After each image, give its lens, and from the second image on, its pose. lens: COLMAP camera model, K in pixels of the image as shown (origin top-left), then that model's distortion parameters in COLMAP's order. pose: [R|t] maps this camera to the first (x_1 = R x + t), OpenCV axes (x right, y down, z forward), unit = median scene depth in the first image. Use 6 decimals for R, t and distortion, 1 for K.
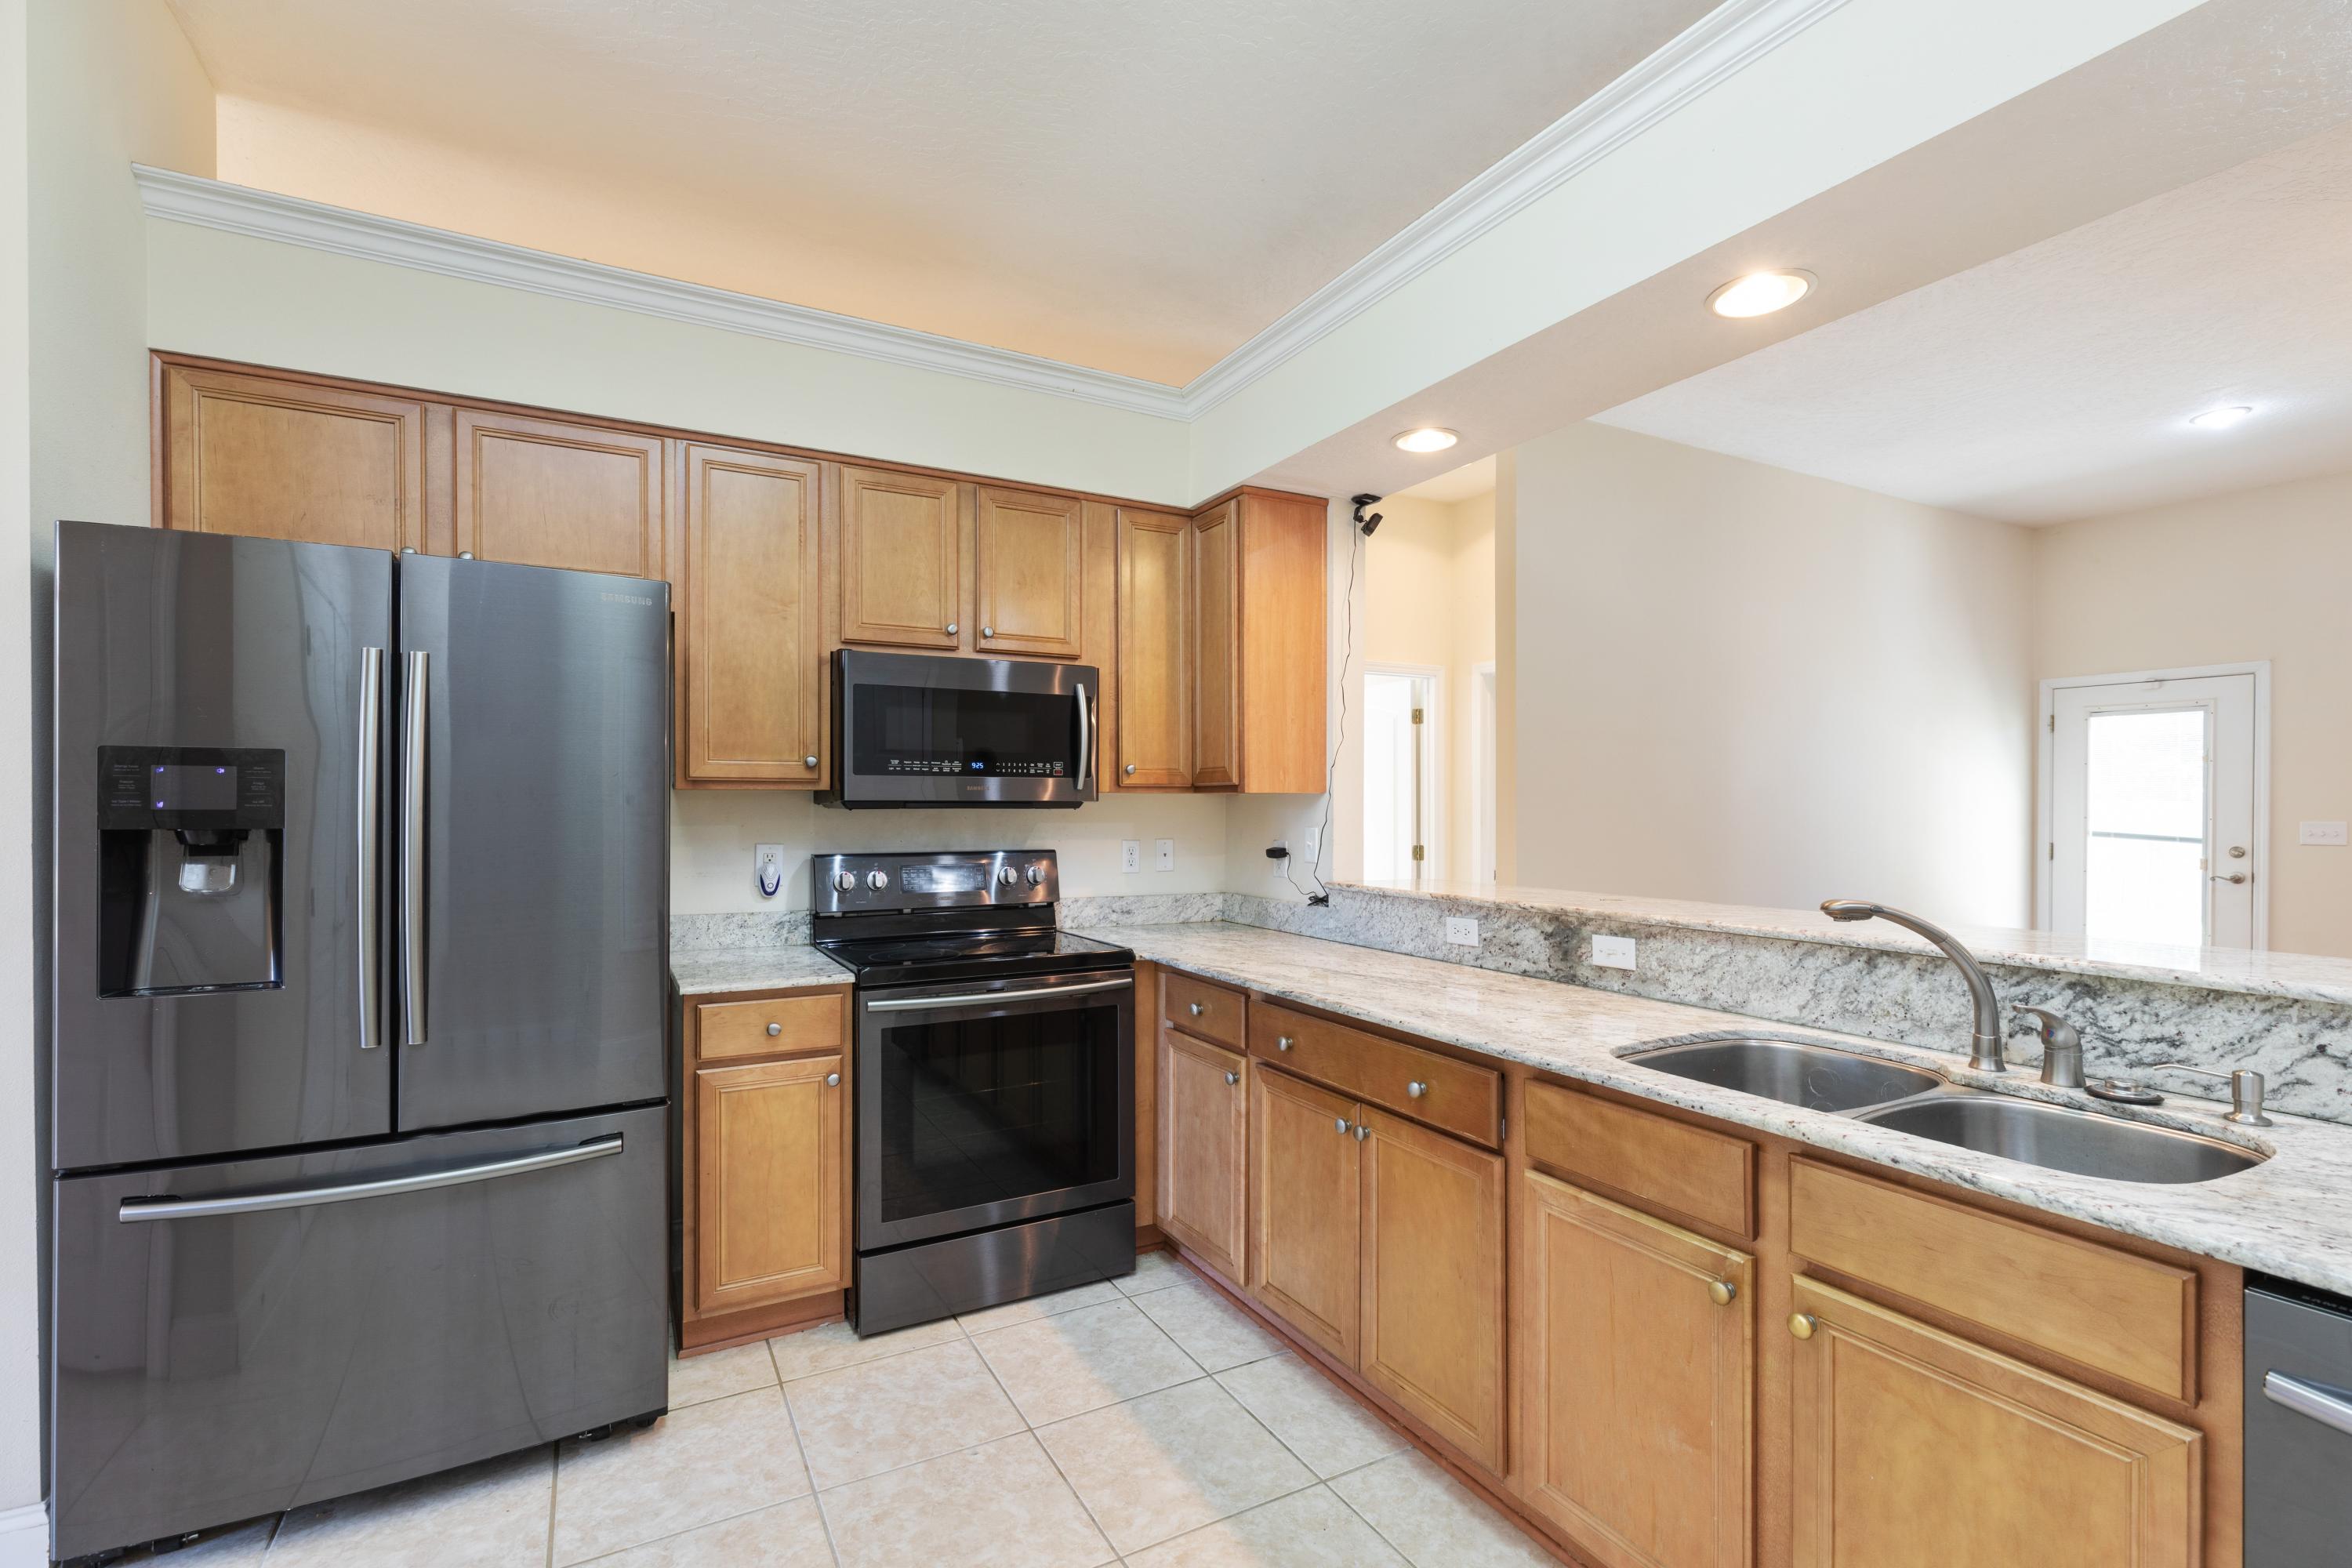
lens RADIAL K [[1064.6, 0, 1178.4], [0, 1064.6, 803.9], [0, 0, 1]] dist [0.009503, -0.002060]
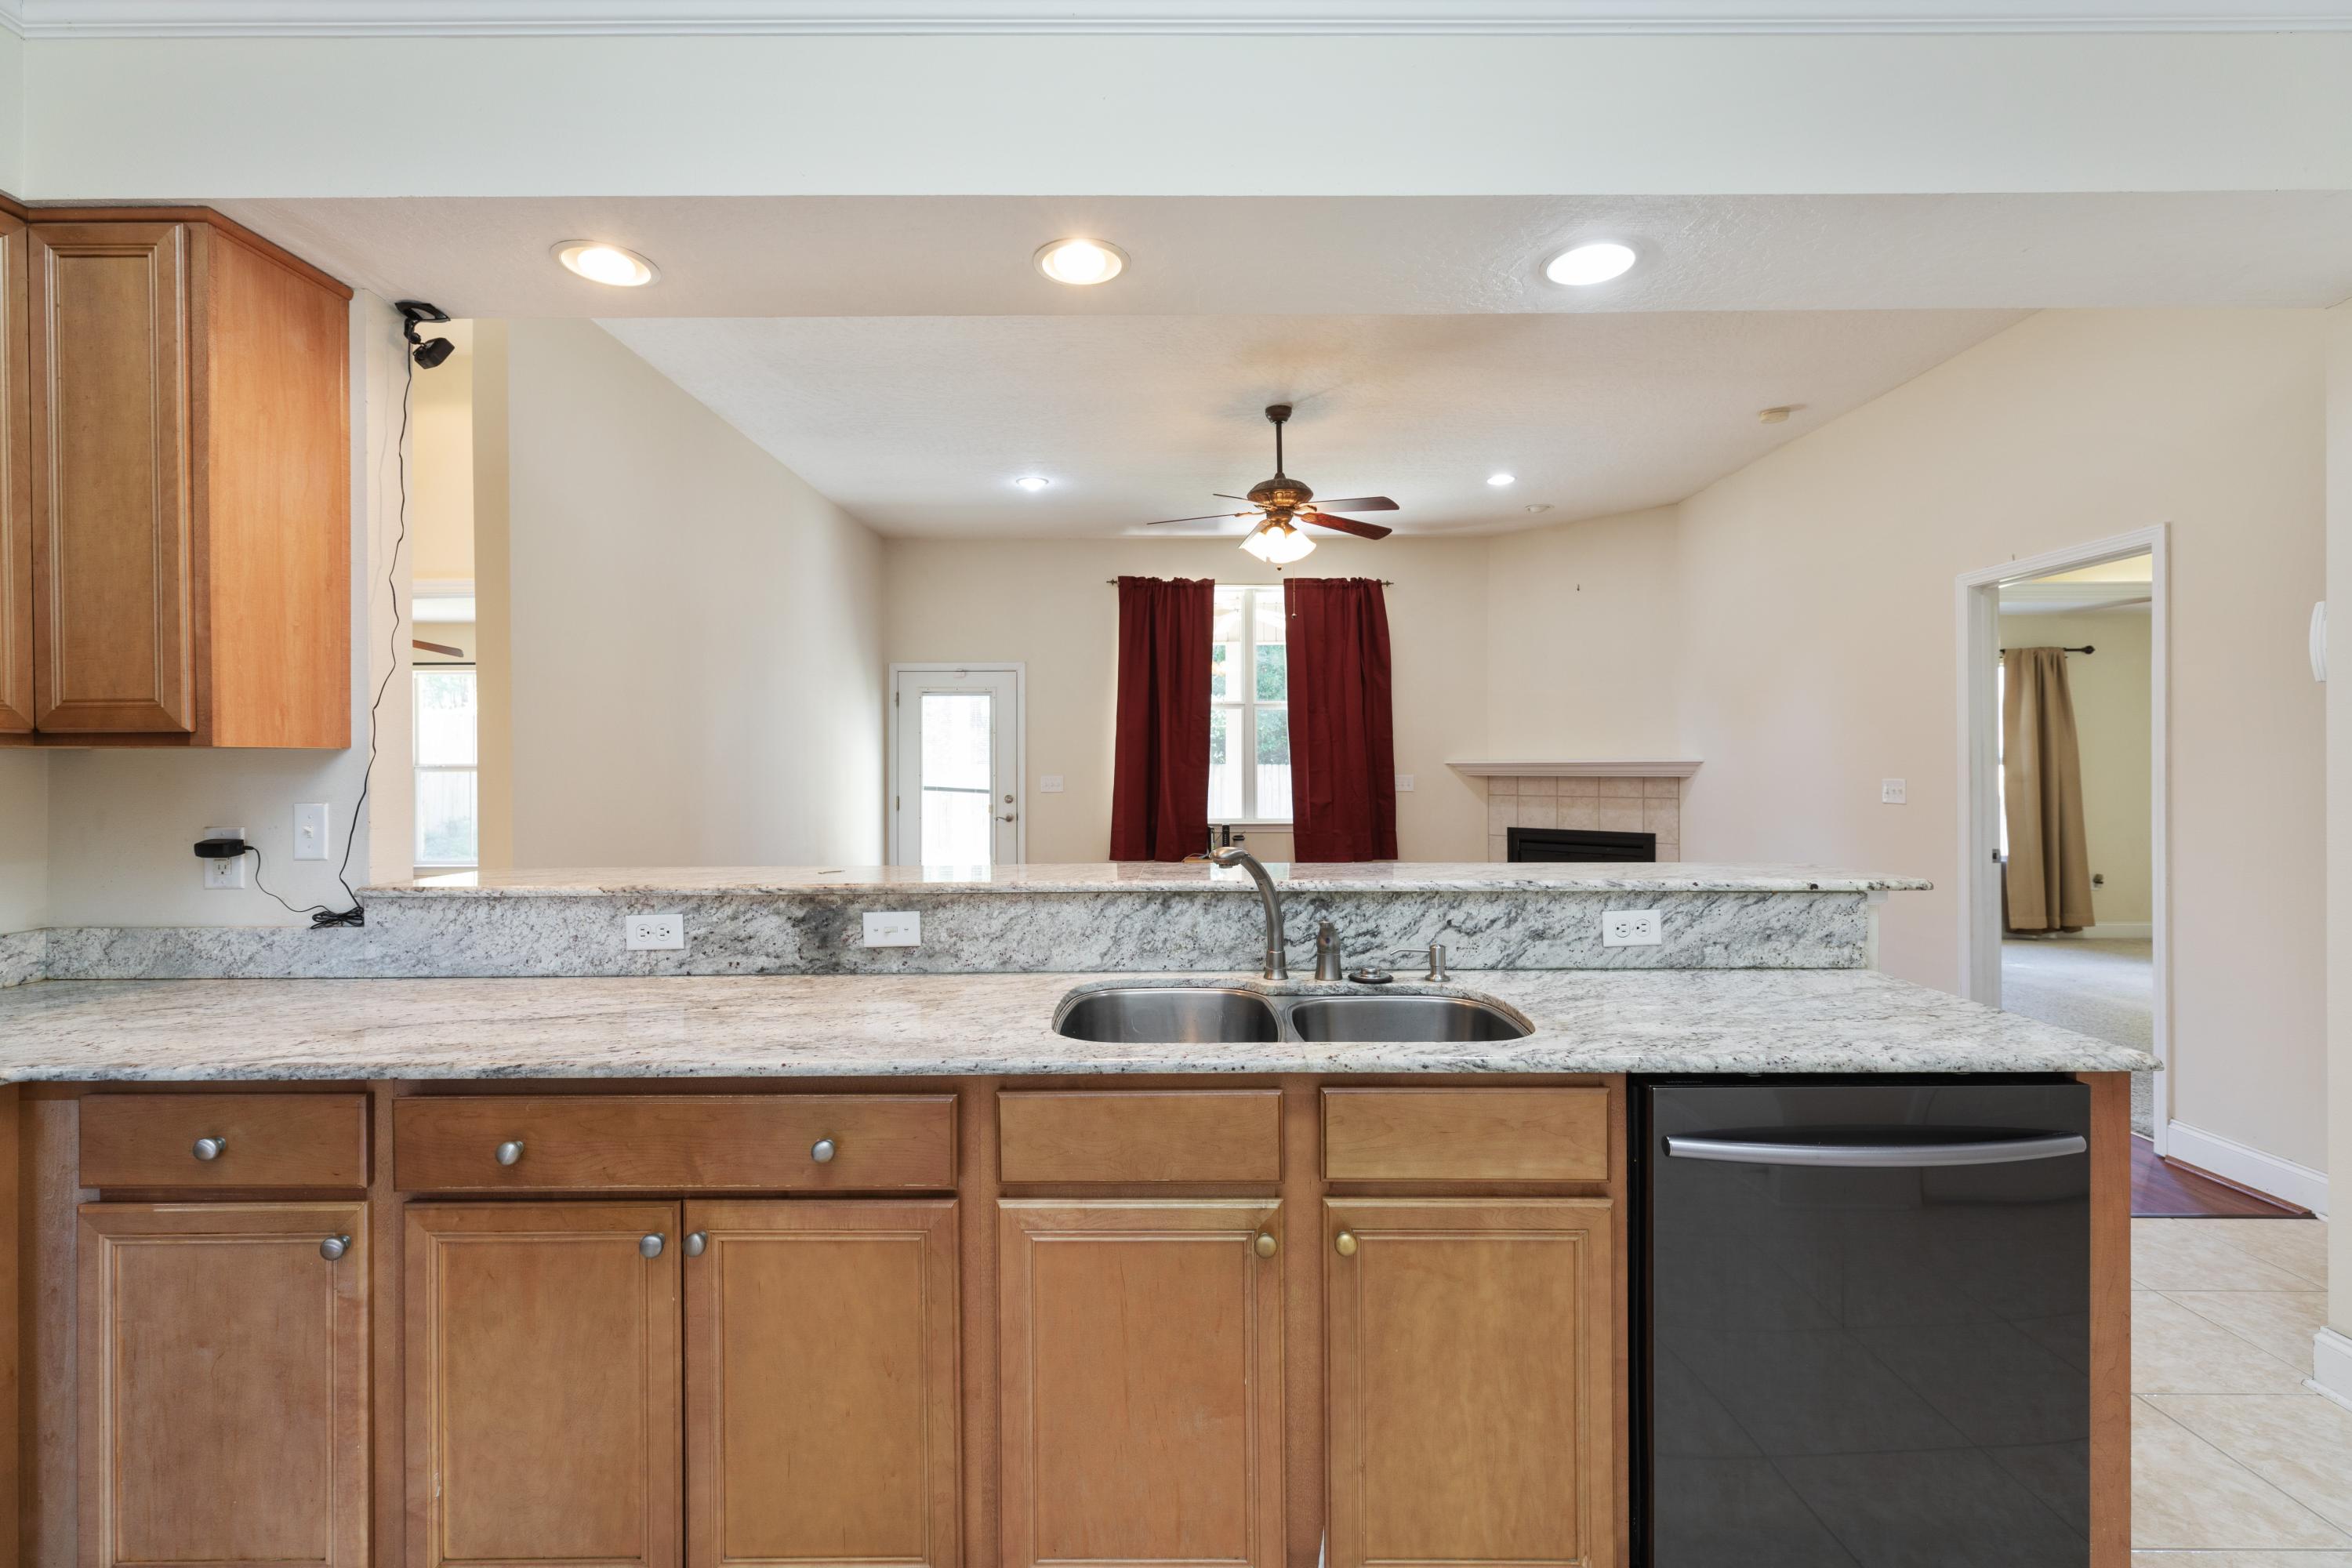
lens RADIAL K [[1064.6, 0, 1174.8], [0, 1064.6, 760.5], [0, 0, 1]] dist [0.009503, -0.002060]
pose [[0.486754, 0.000668, 0.873539, -0.204231], [0.004795, 0.999983, -0.003436, 0.001829], [-0.873526, 0.005862, 0.486742, 0.288792]]
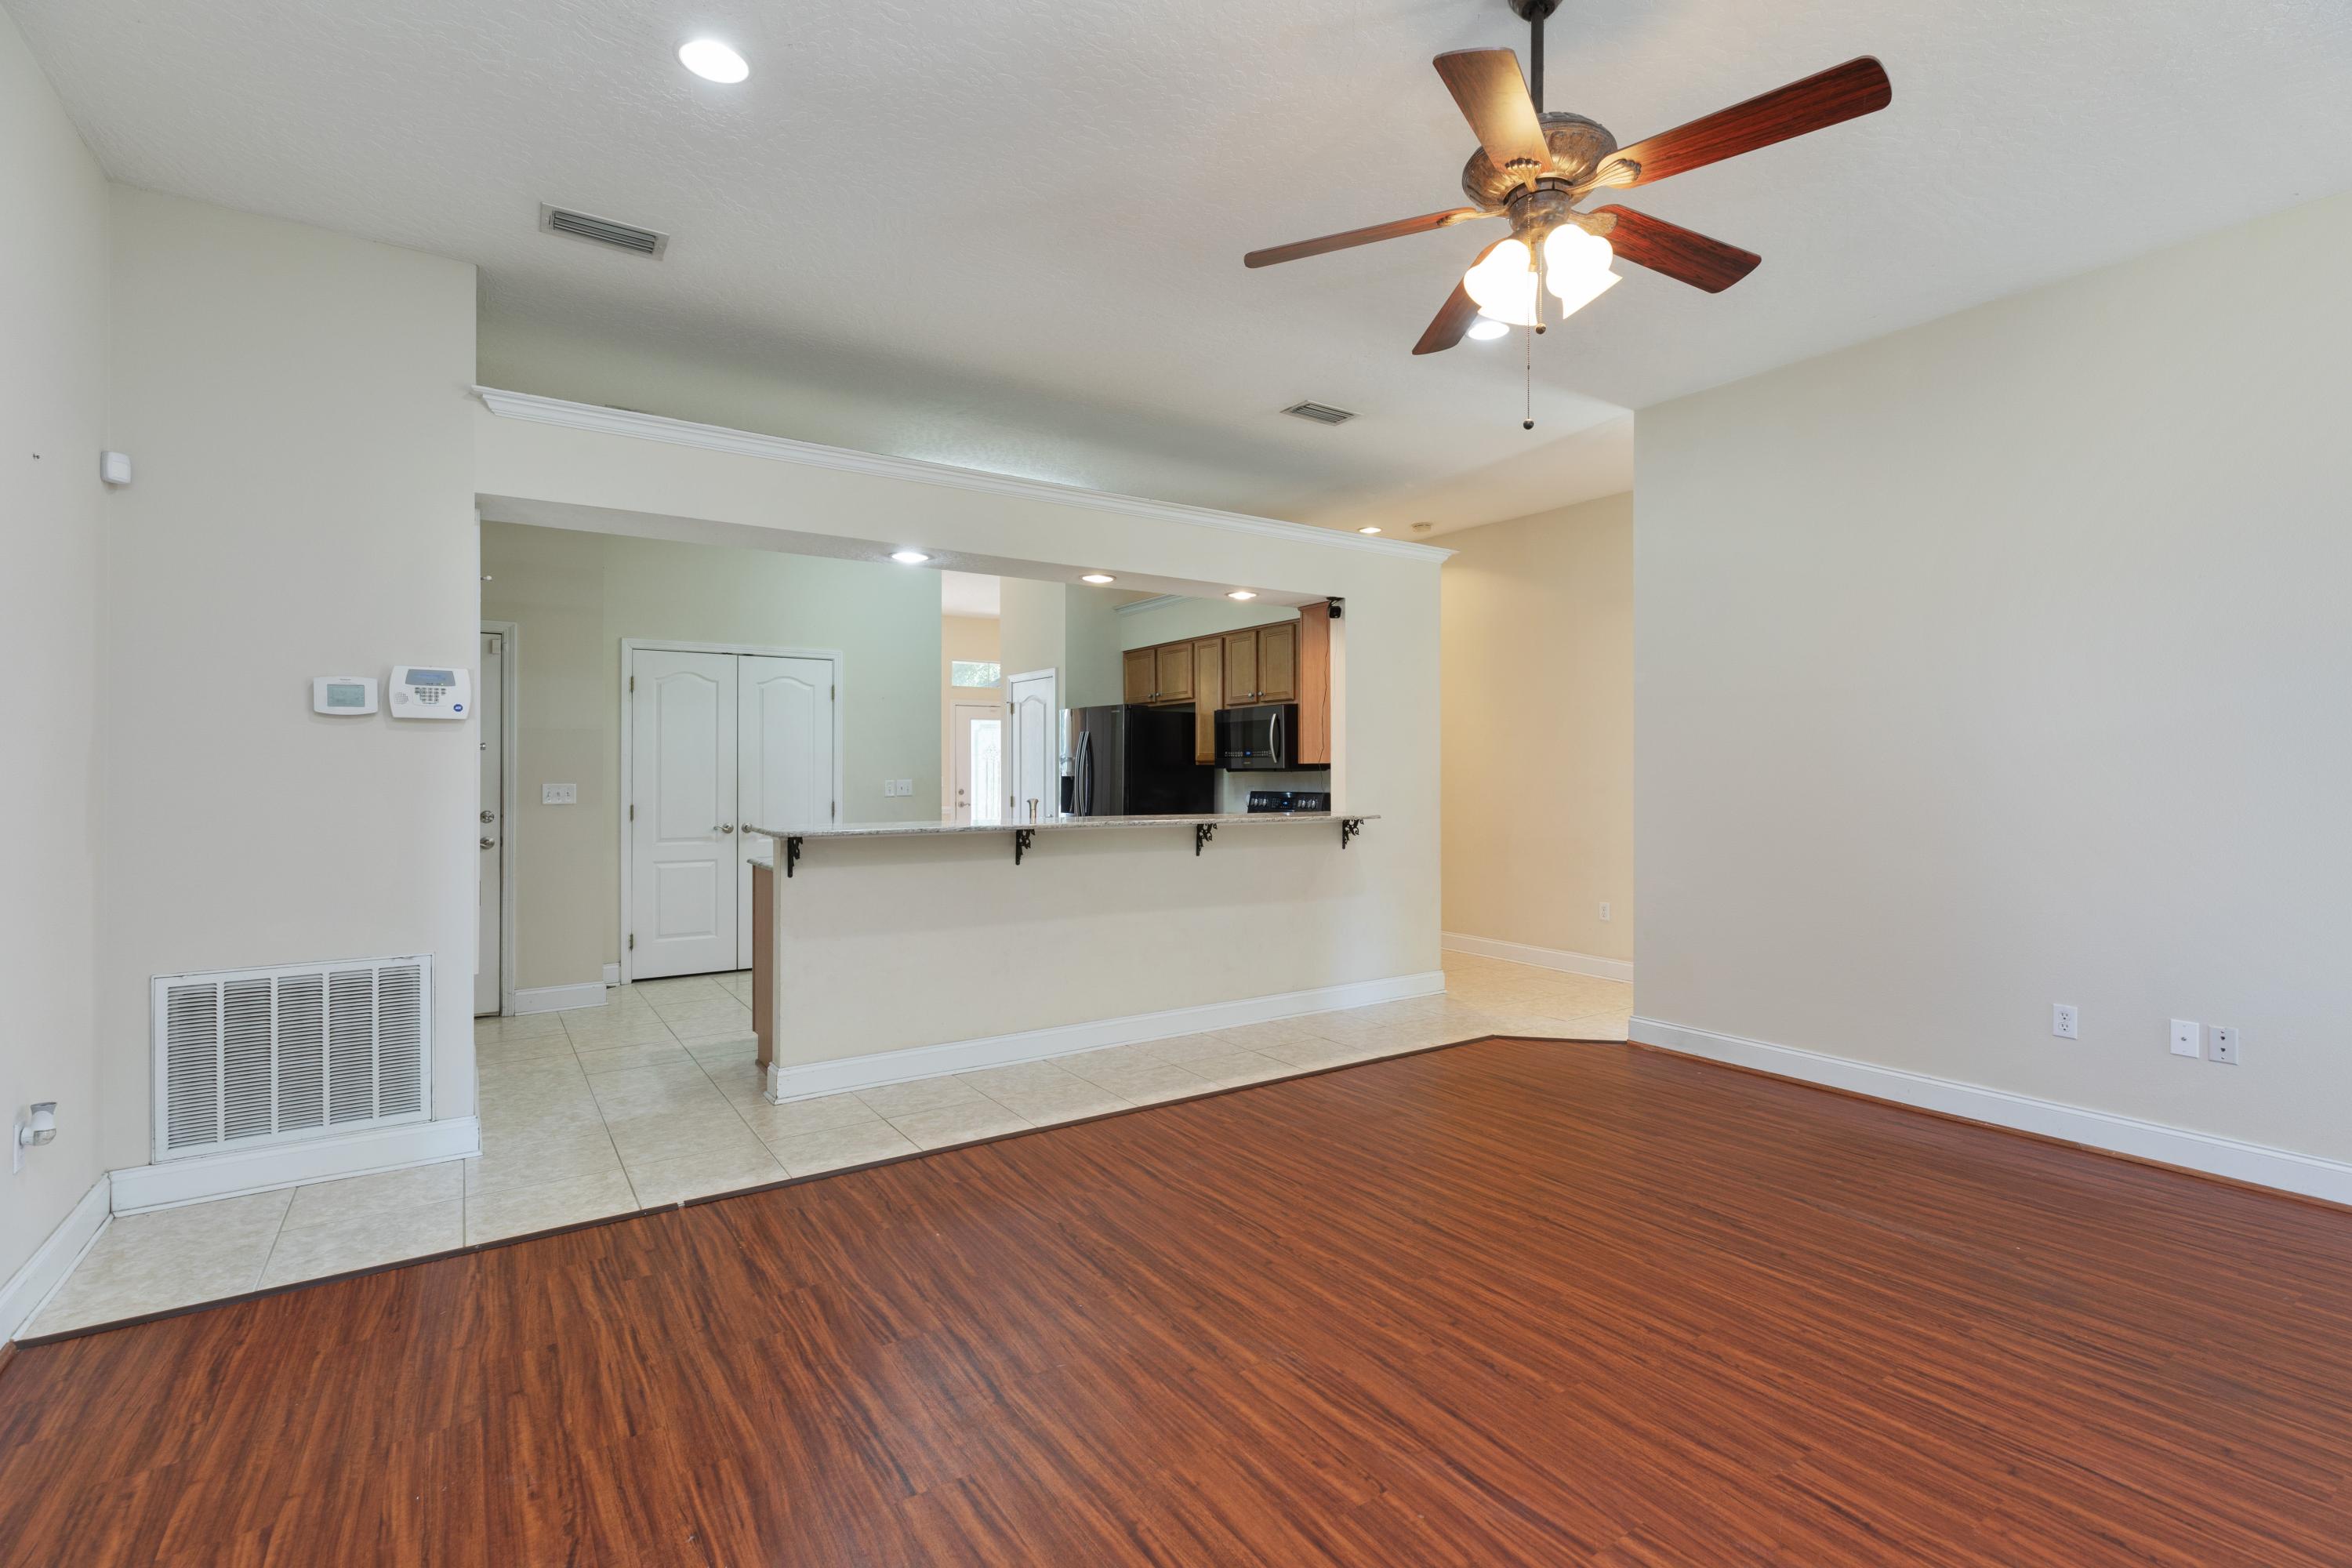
lens RADIAL K [[1064.6, 0, 1179.5], [0, 1064.6, 773.9], [0, 0, 1]] dist [0.009503, -0.002060]
pose [[0.090131, -0.000680, -0.995930, 2.171292], [-0.000536, 1.000000, -0.000732, 0.010952], [0.995930, 0.000600, 0.090131, 0.657593]]
